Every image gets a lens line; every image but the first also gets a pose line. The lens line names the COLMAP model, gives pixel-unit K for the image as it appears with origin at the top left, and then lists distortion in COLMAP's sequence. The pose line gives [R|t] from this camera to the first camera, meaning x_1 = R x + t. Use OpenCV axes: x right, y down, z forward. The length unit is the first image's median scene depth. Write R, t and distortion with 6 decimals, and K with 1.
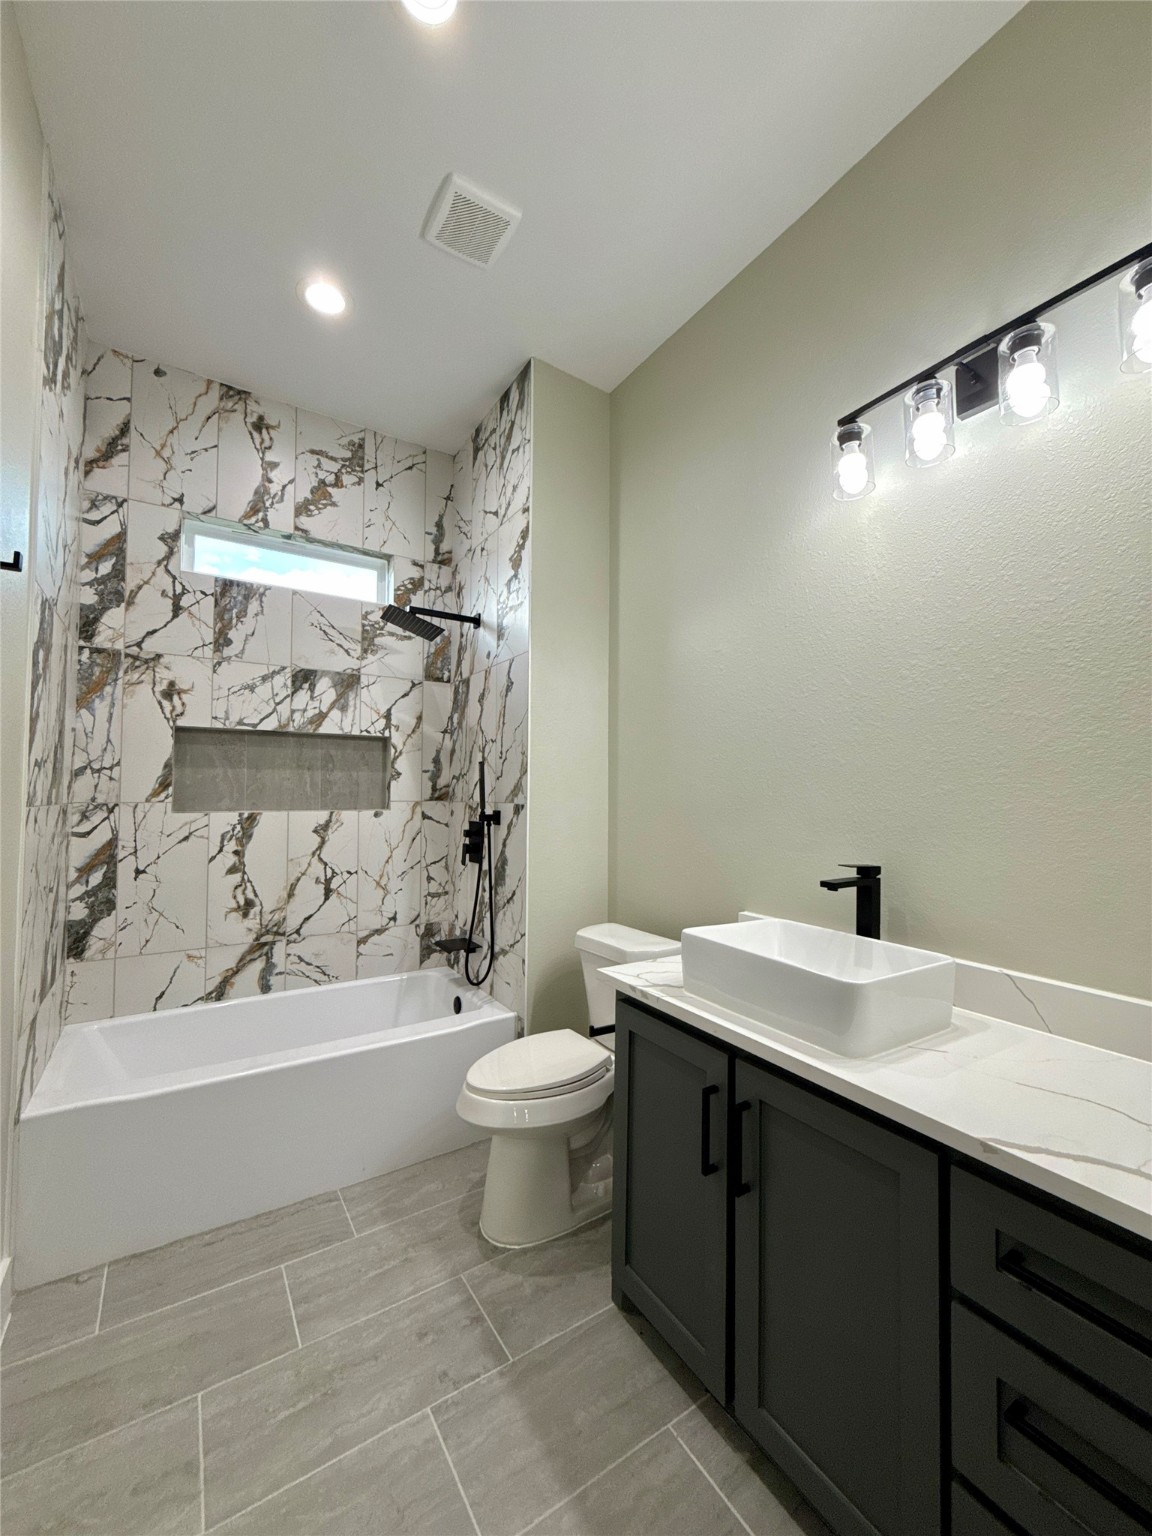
lens RADIAL K [[608.9, 0, 581.3], [0, 608.9, 789.2], [0, 0, 1]] dist [0.001964, -0.010199]
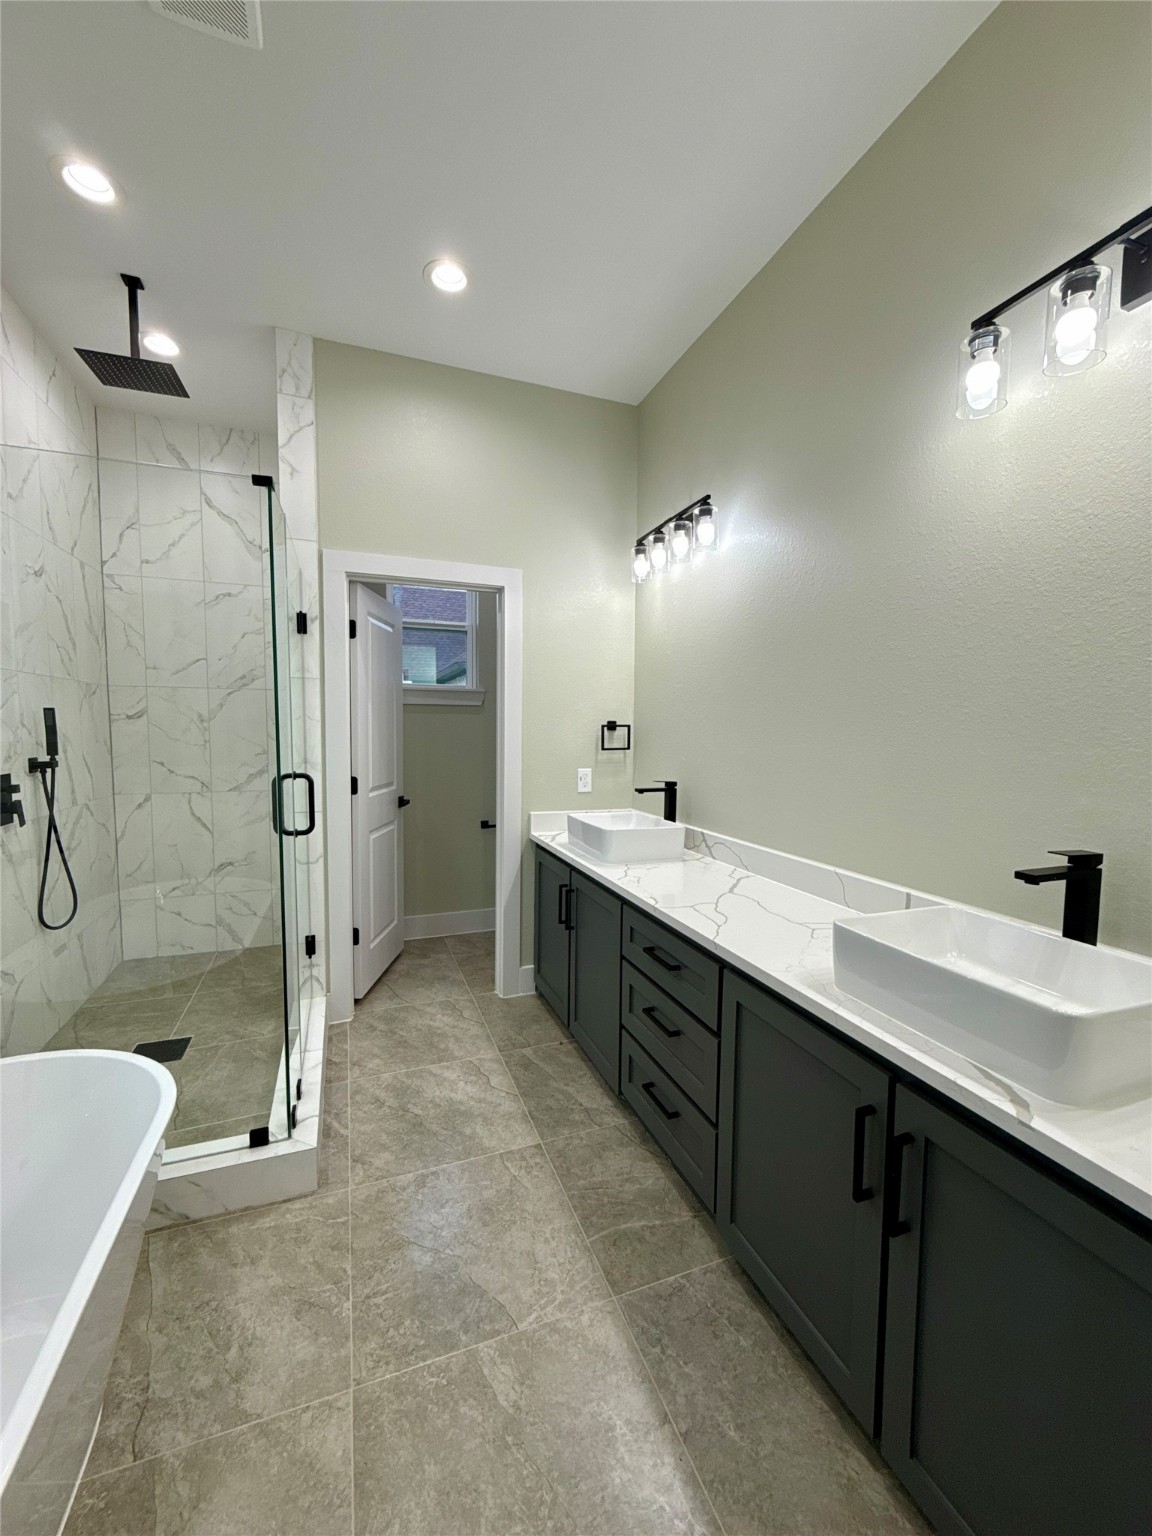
lens RADIAL K [[610.2, 0, 576.8], [0, 610.2, 772.4], [0, 0, 1]] dist [-0.001428, -0.000089]
pose [[0.975231, 0.021715, -0.220122, 0.146518], [-0.004720, 0.996986, 0.077441, -0.009296], [0.221140, -0.074484, 0.972393, -0.198582]]
